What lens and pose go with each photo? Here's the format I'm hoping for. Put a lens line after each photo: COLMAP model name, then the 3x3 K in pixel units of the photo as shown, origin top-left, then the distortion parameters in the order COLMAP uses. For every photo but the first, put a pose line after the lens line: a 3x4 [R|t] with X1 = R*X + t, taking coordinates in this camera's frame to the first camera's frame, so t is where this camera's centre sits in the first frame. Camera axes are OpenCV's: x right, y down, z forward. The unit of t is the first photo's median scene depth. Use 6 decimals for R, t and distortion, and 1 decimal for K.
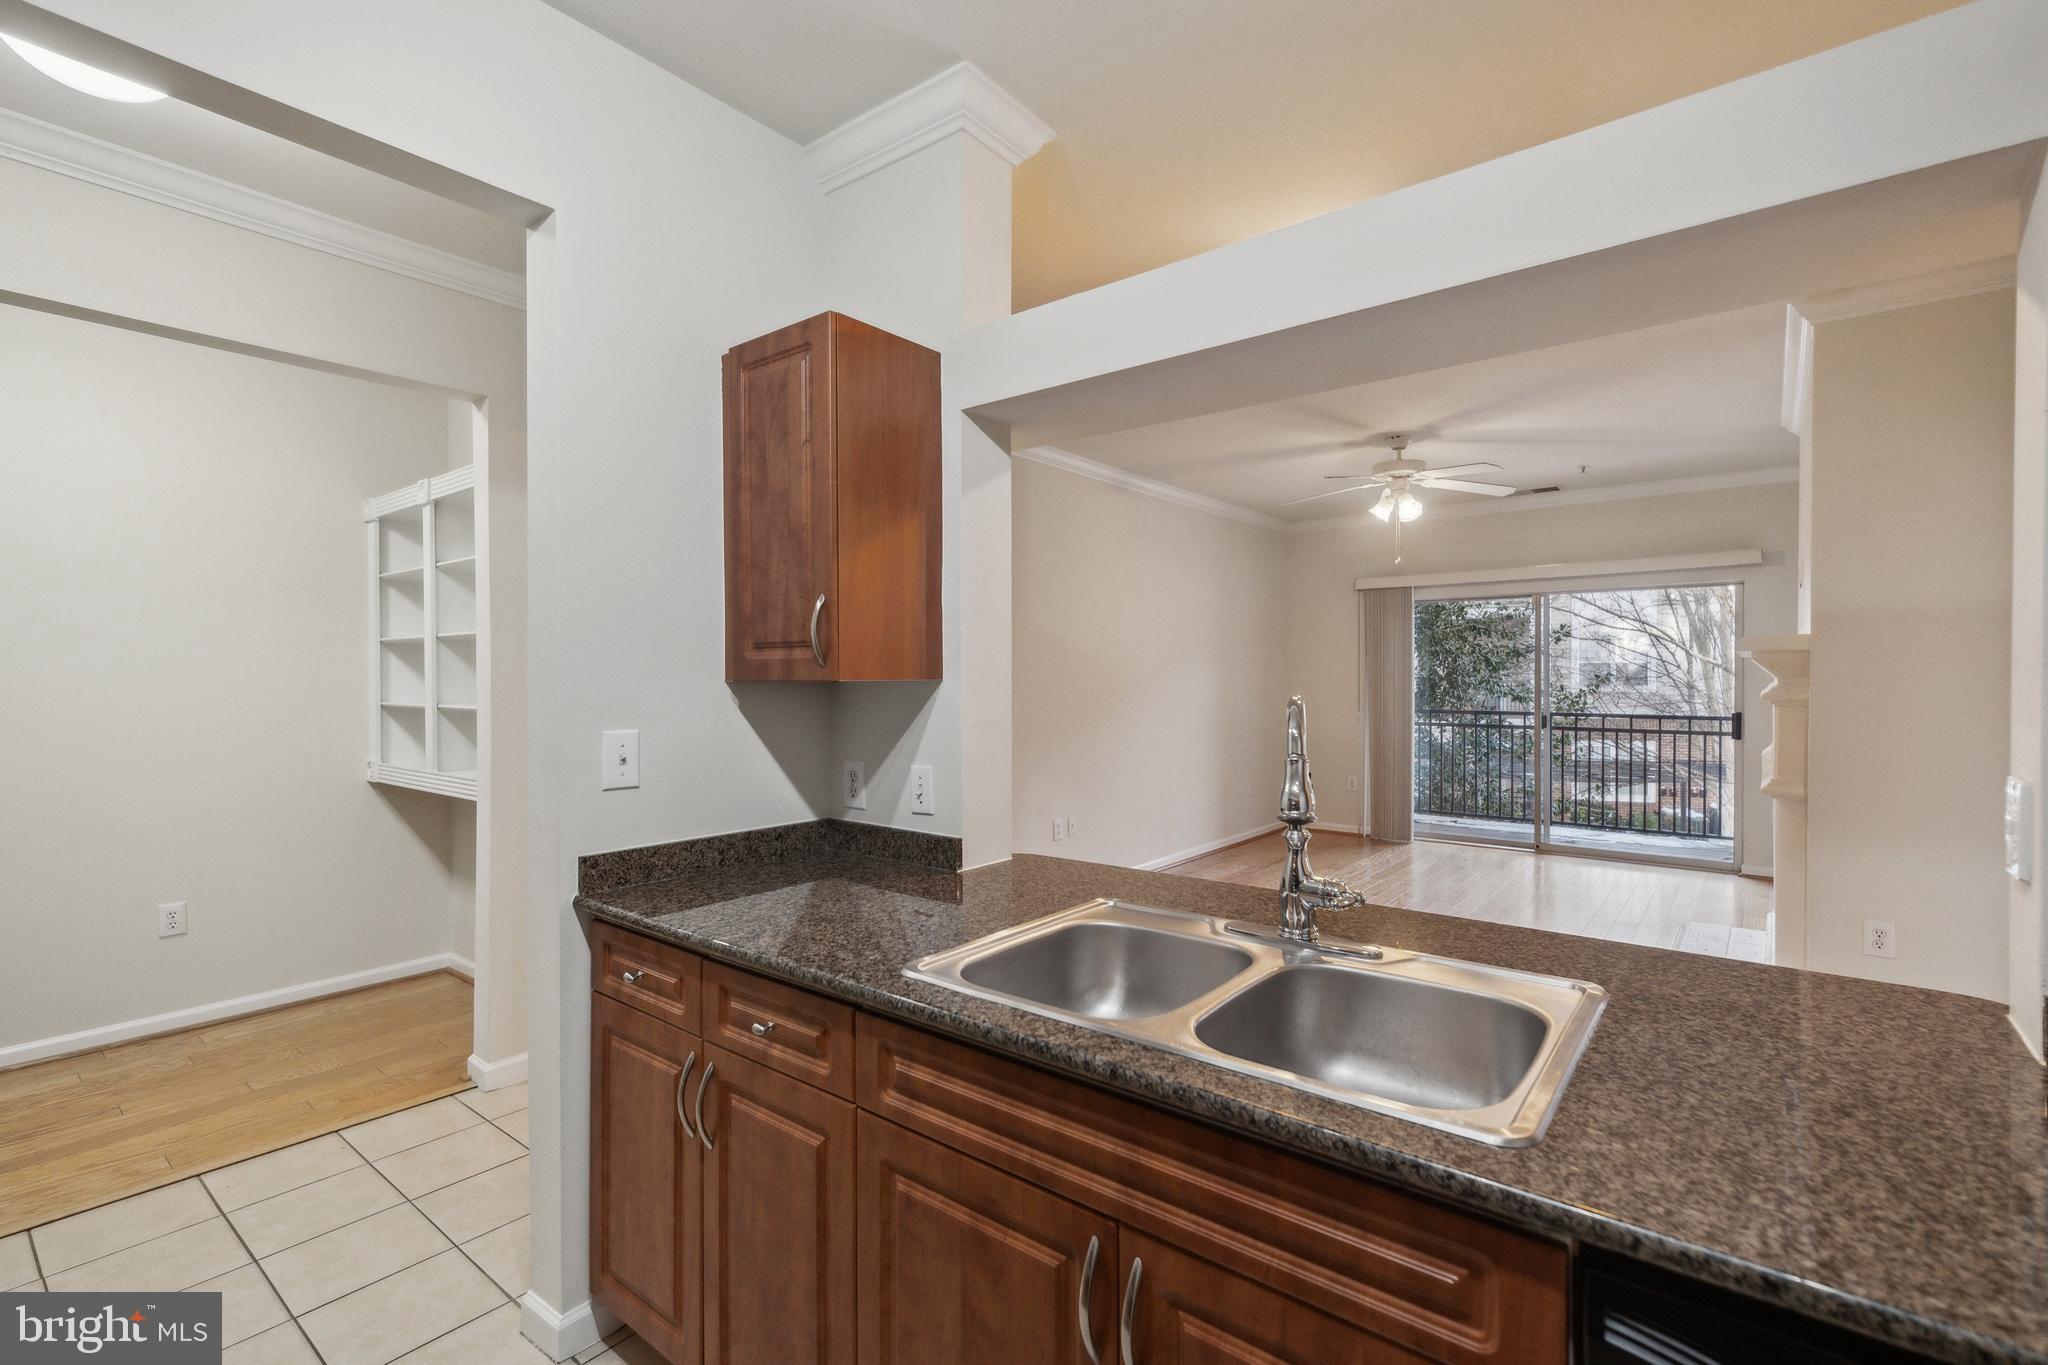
lens RADIAL K [[900.8, 0, 1030.1], [0, 900.8, 667.0], [0, 0, 1]] dist [0.013633, -0.001139]
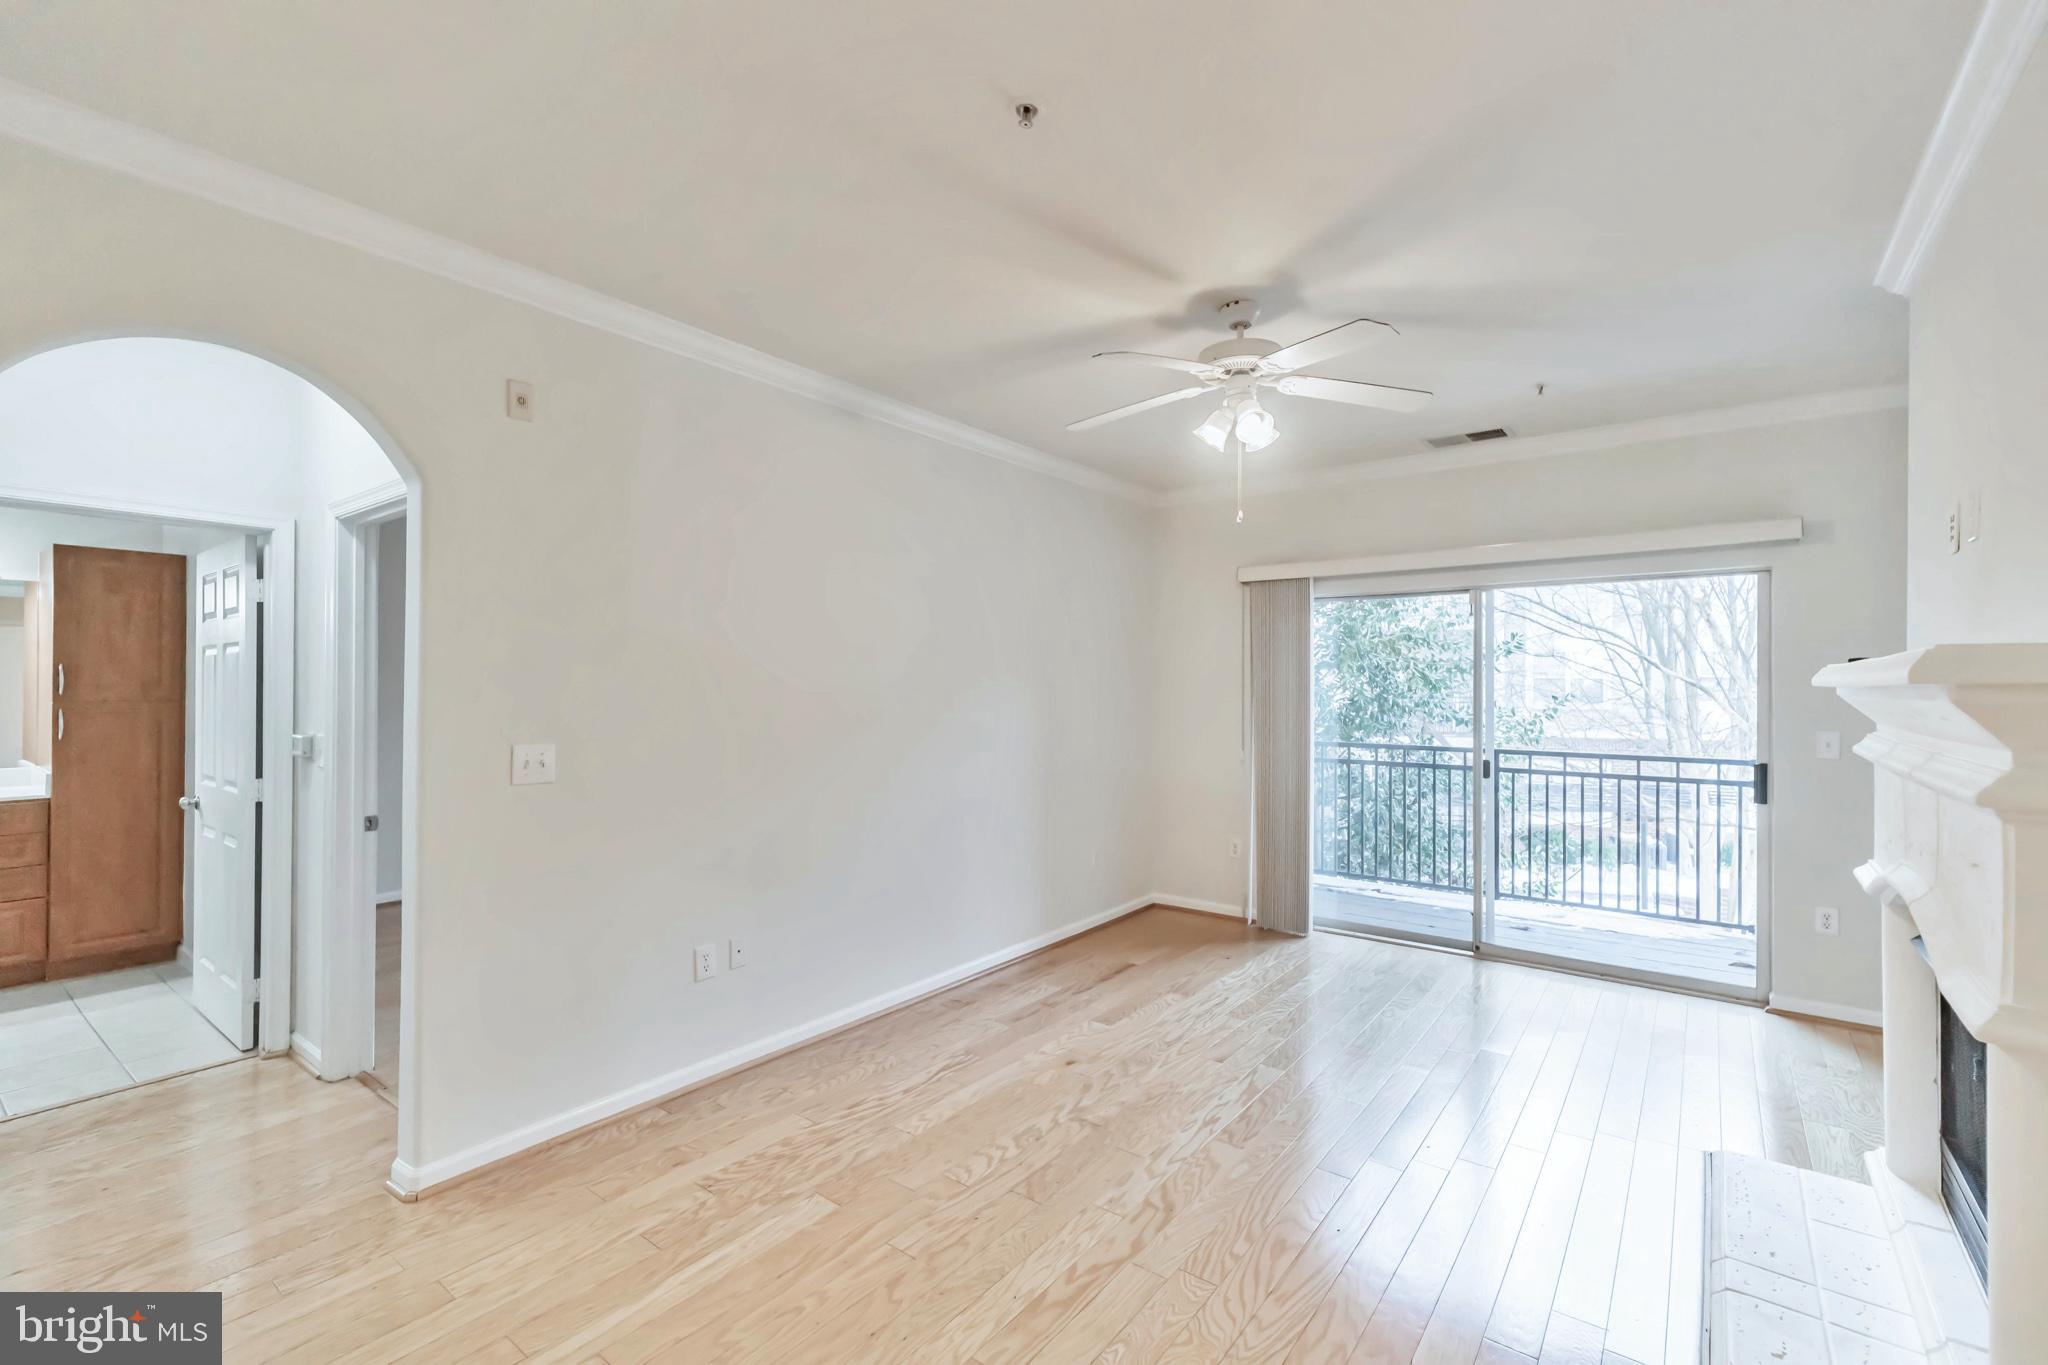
lens RADIAL K [[900.8, 0, 1023.0], [0, 900.8, 665.7], [0, 0, 1]] dist [0.013633, -0.001139]
pose [[0.999437, 0.009555, 0.032173, 0.629739], [-0.009178, 0.999888, -0.011864, -0.029204], [-0.032283, 0.011562, 0.999412, 1.049131]]
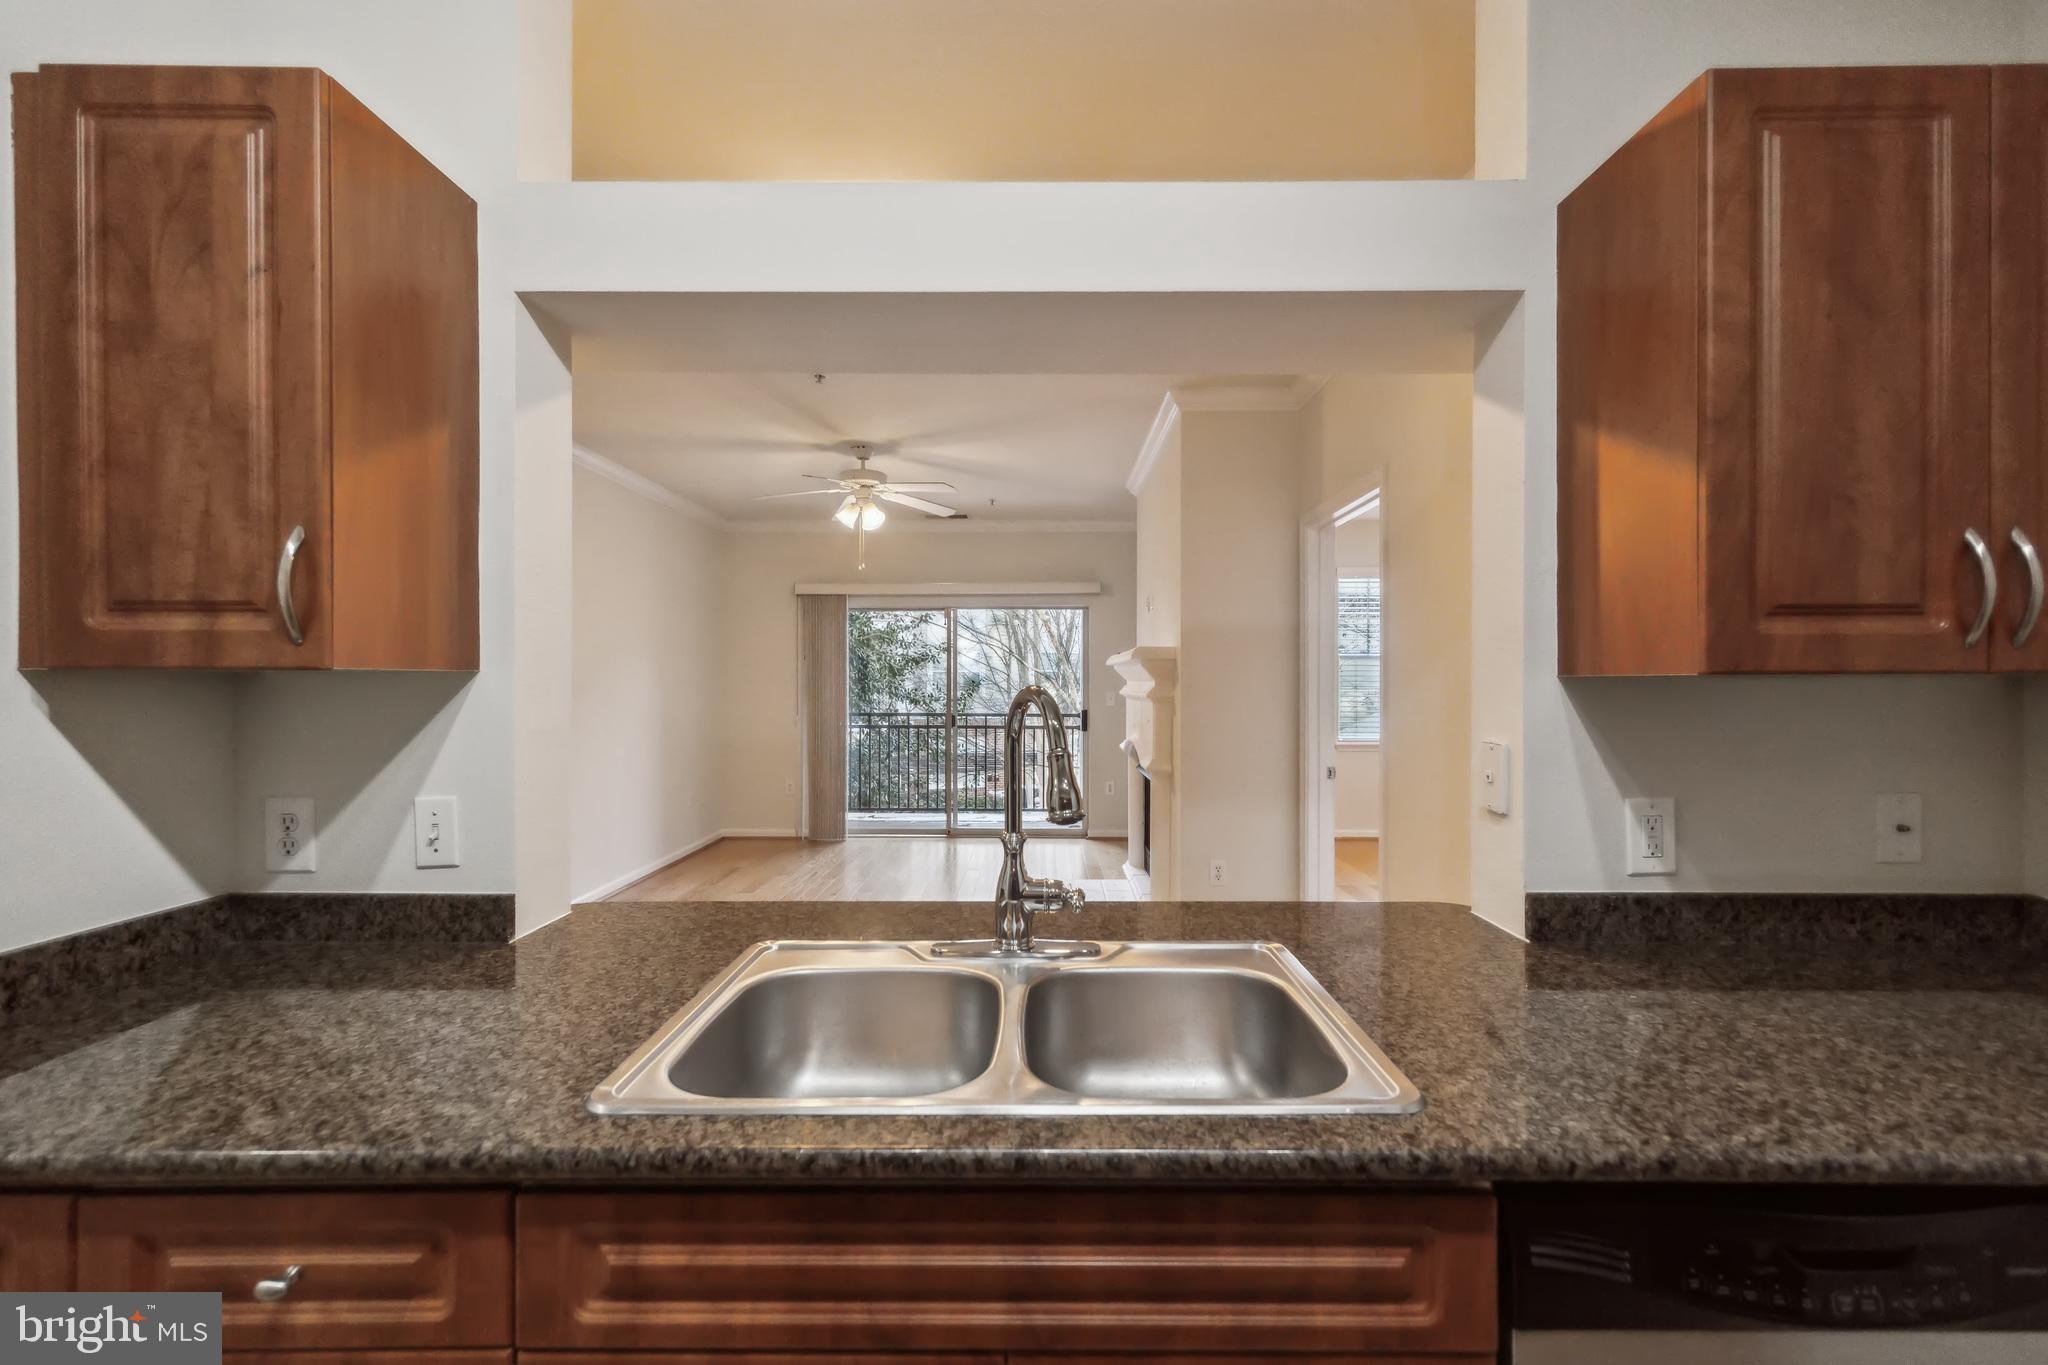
lens RADIAL K [[900.8, 0, 1022.9], [0, 900.8, 667.0], [0, 0, 1]] dist [0.013633, -0.001139]
pose [[0.790822, 0.014028, 0.611885, -0.188038], [-0.009459, 0.999898, -0.010698, 0.014641], [-0.611973, 0.002673, 0.790874, 0.183265]]
